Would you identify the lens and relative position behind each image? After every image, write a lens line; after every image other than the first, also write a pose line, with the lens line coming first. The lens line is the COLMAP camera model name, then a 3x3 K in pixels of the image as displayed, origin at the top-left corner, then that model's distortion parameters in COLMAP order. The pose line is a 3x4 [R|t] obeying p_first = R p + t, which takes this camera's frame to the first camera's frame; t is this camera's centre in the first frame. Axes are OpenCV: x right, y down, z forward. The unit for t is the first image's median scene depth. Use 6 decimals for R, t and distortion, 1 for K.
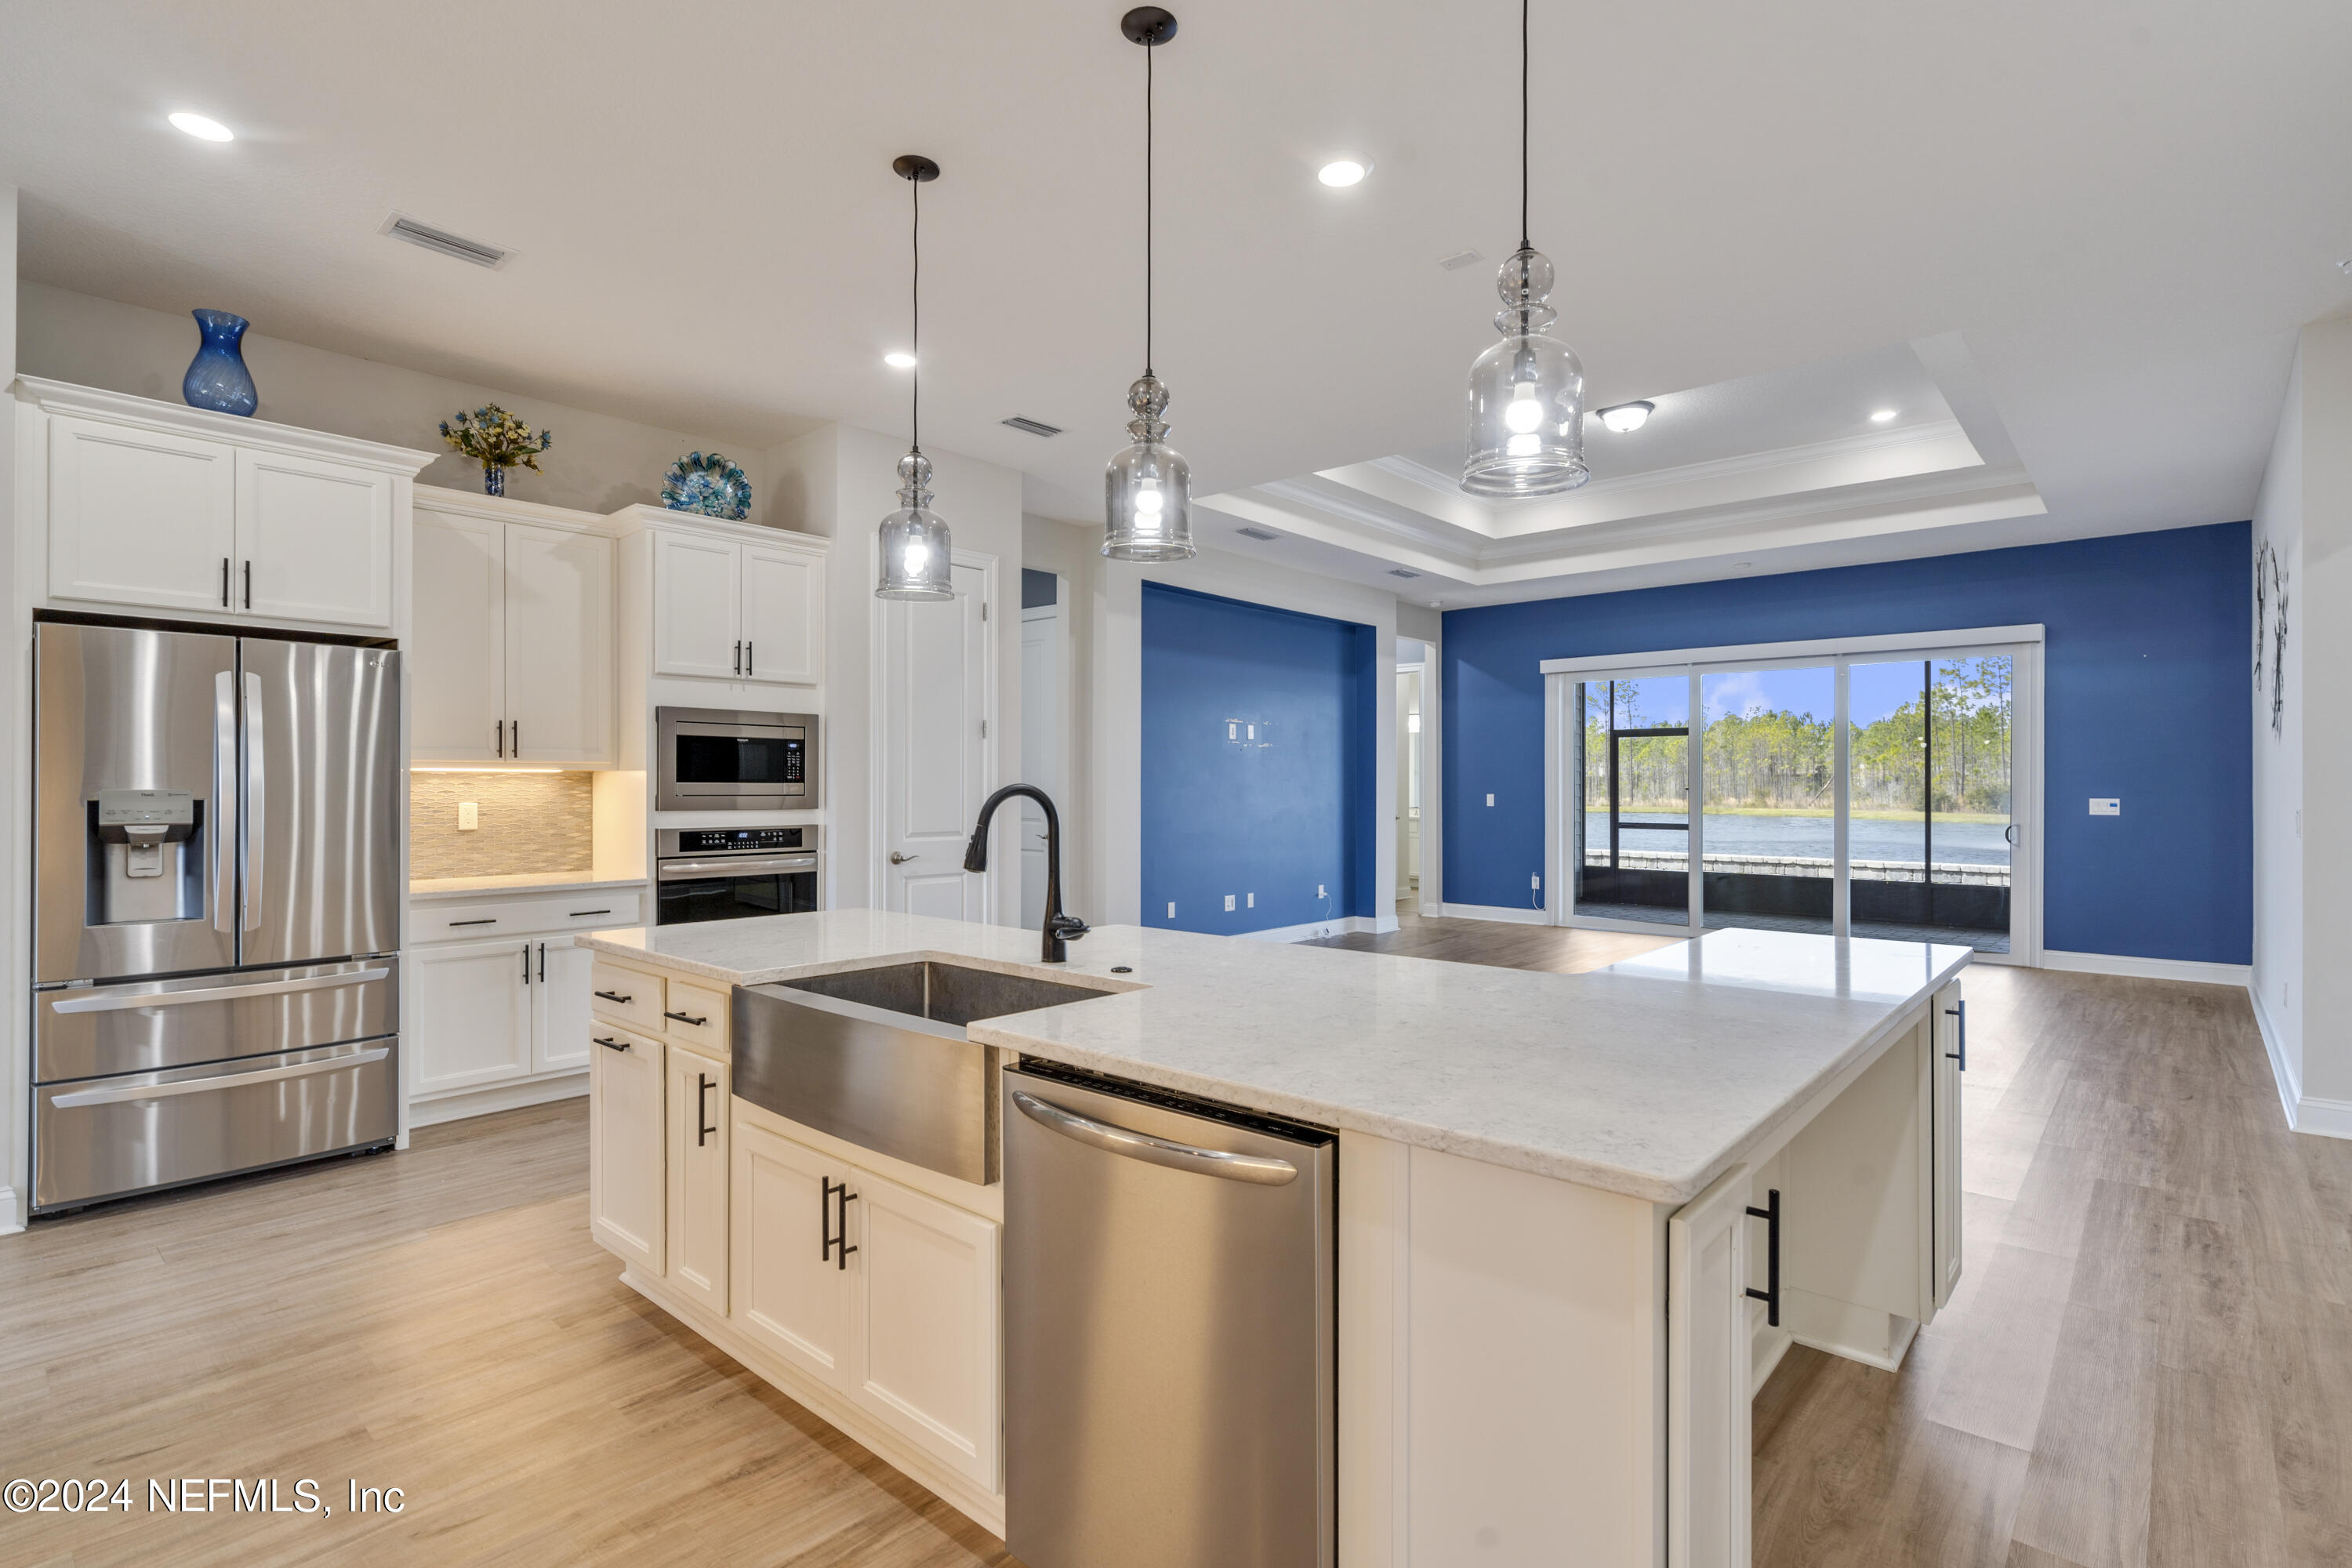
lens RADIAL K [[1137.5, 0, 1181.9], [0, 1137.5, 780.1], [0, 0, 1]] dist [0.004661, 0.001051]
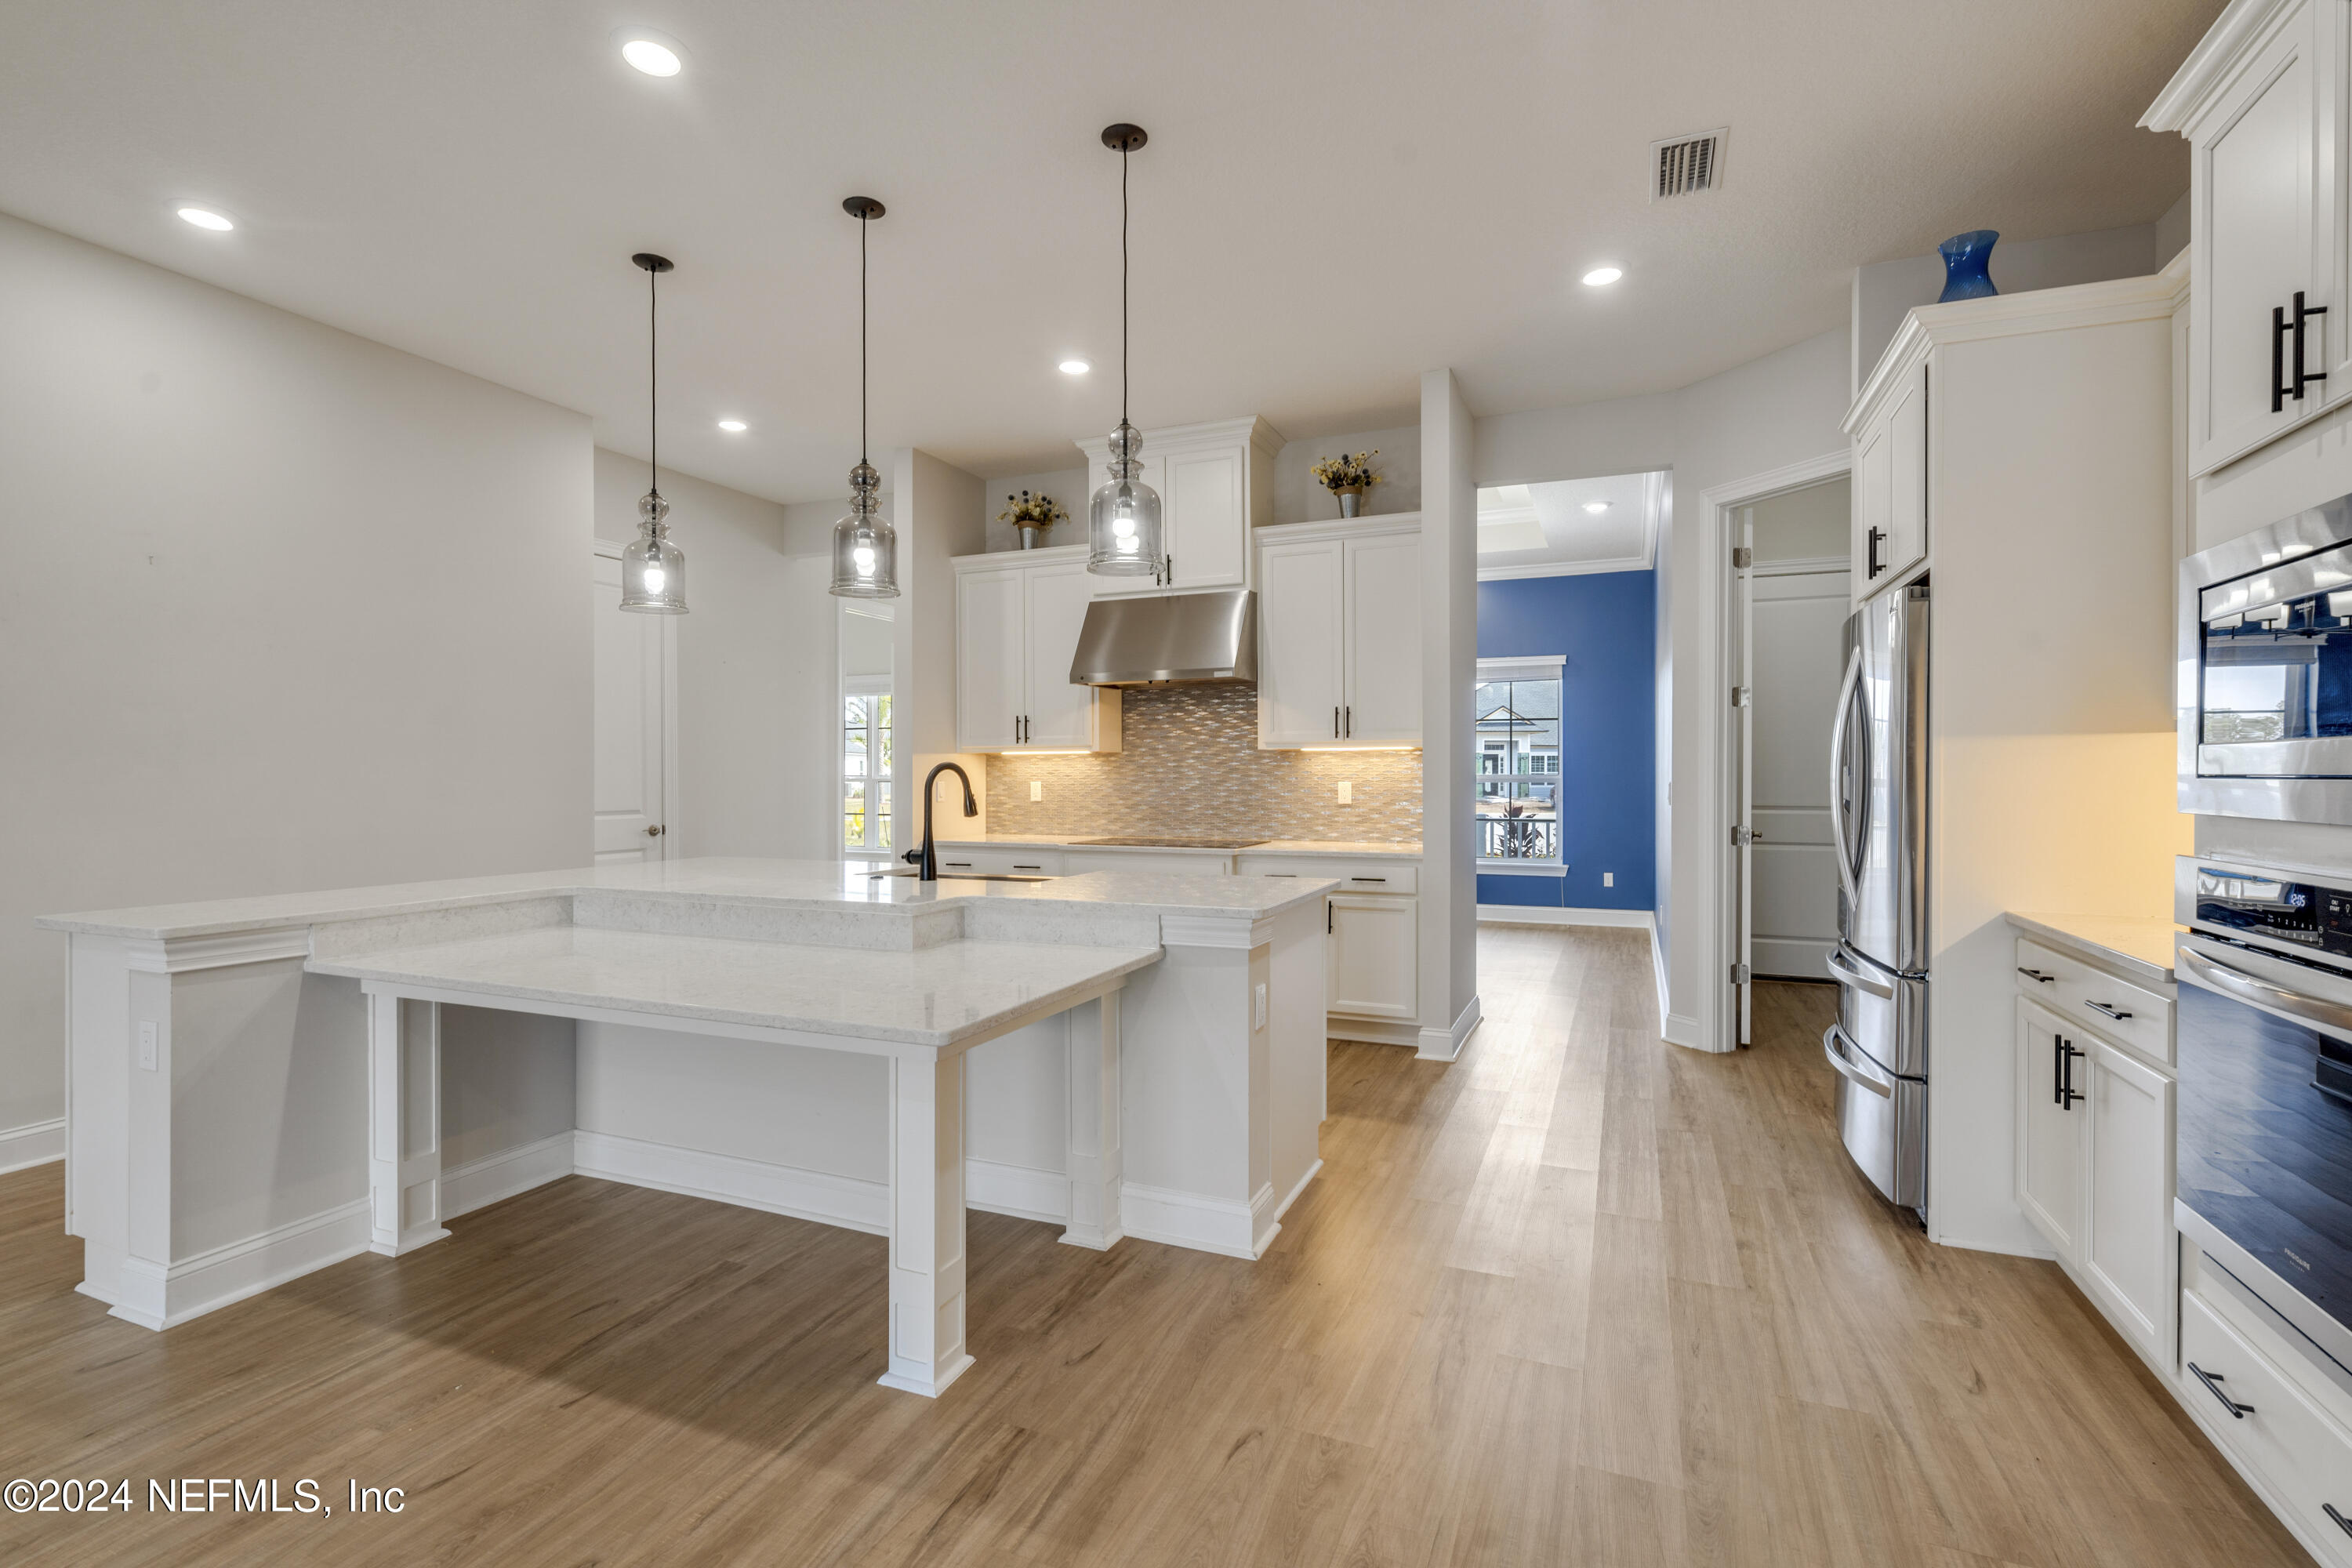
lens RADIAL K [[1073.1, 0, 1179.7], [0, 1073.1, 782.5], [0, 0, 1]] dist [-0.002299, 0.002737]
pose [[-0.947698, 0.002320, -0.319161, 0.013788], [0.002257, 0.999997, 0.000566, 0.015206], [0.319161, -0.000184, -0.947700, 1.261949]]
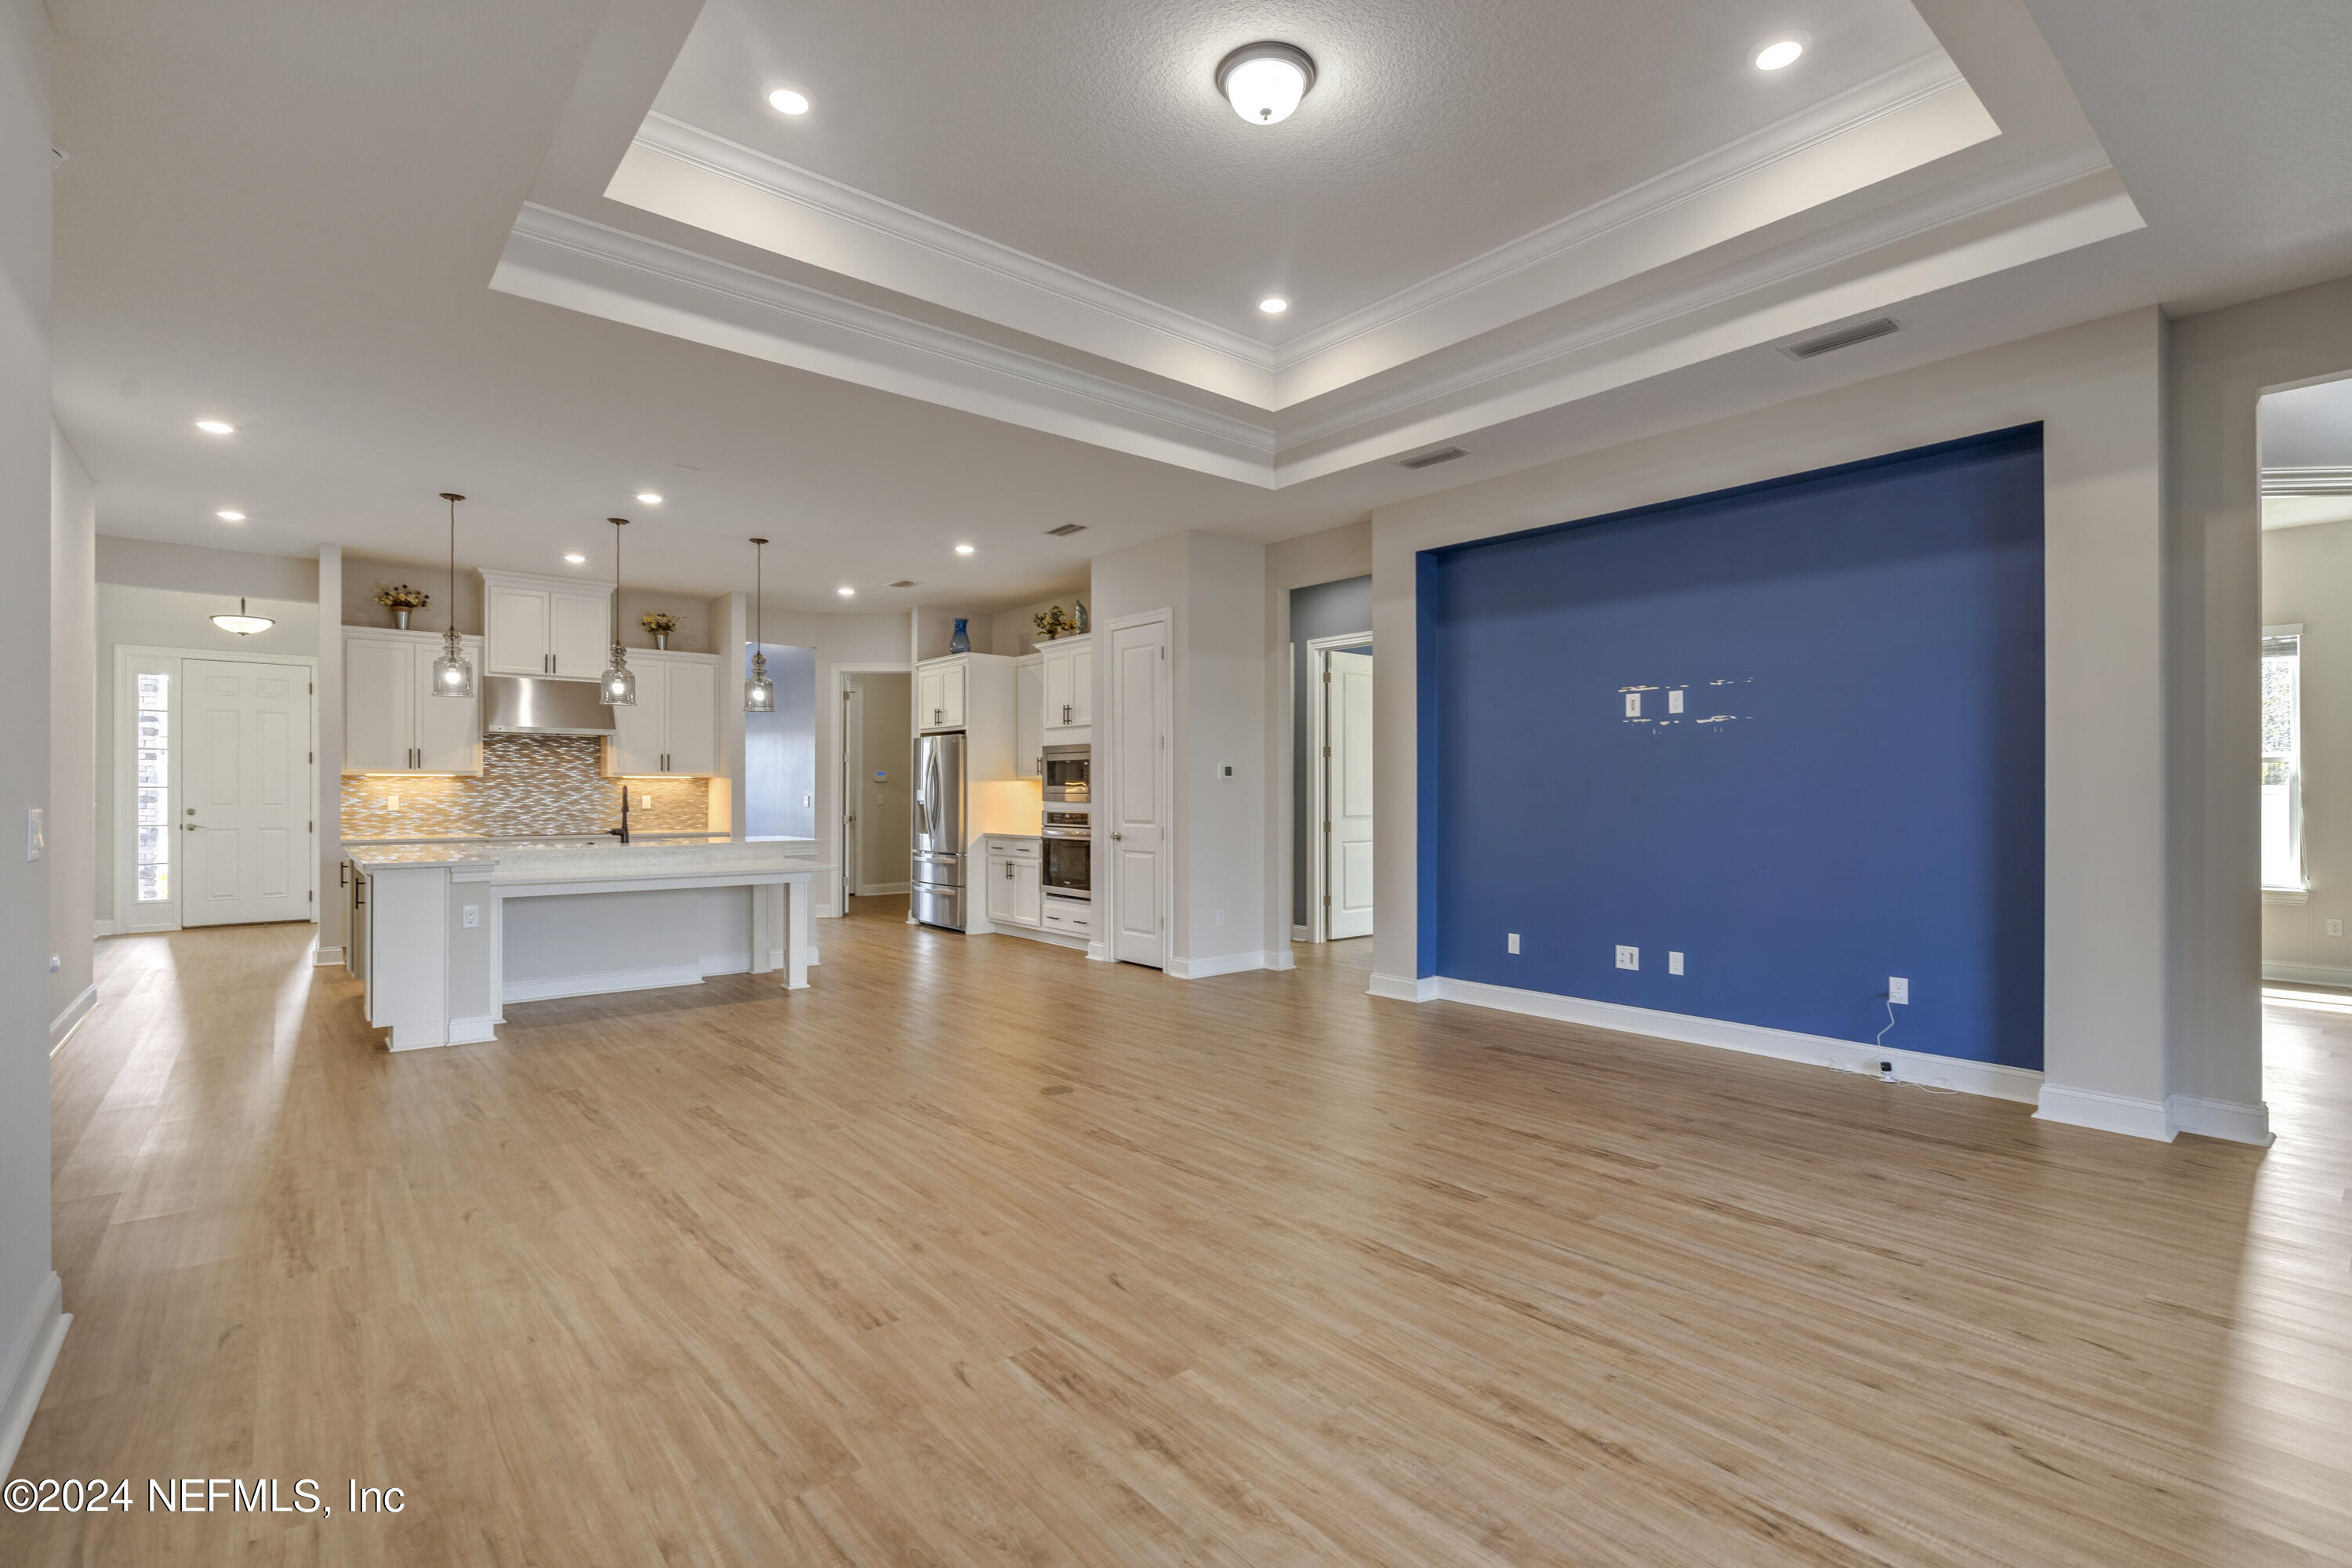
lens RADIAL K [[1073.1, 0, 1175.3], [0, 1073.1, 799.1], [0, 0, 1]] dist [-0.002299, 0.002737]
pose [[-0.156582, 0.004981, -0.987652, 1.300457], [0.004128, 0.999982, 0.004388, 0.016781], [0.987656, -0.003390, -0.156599, 1.512677]]
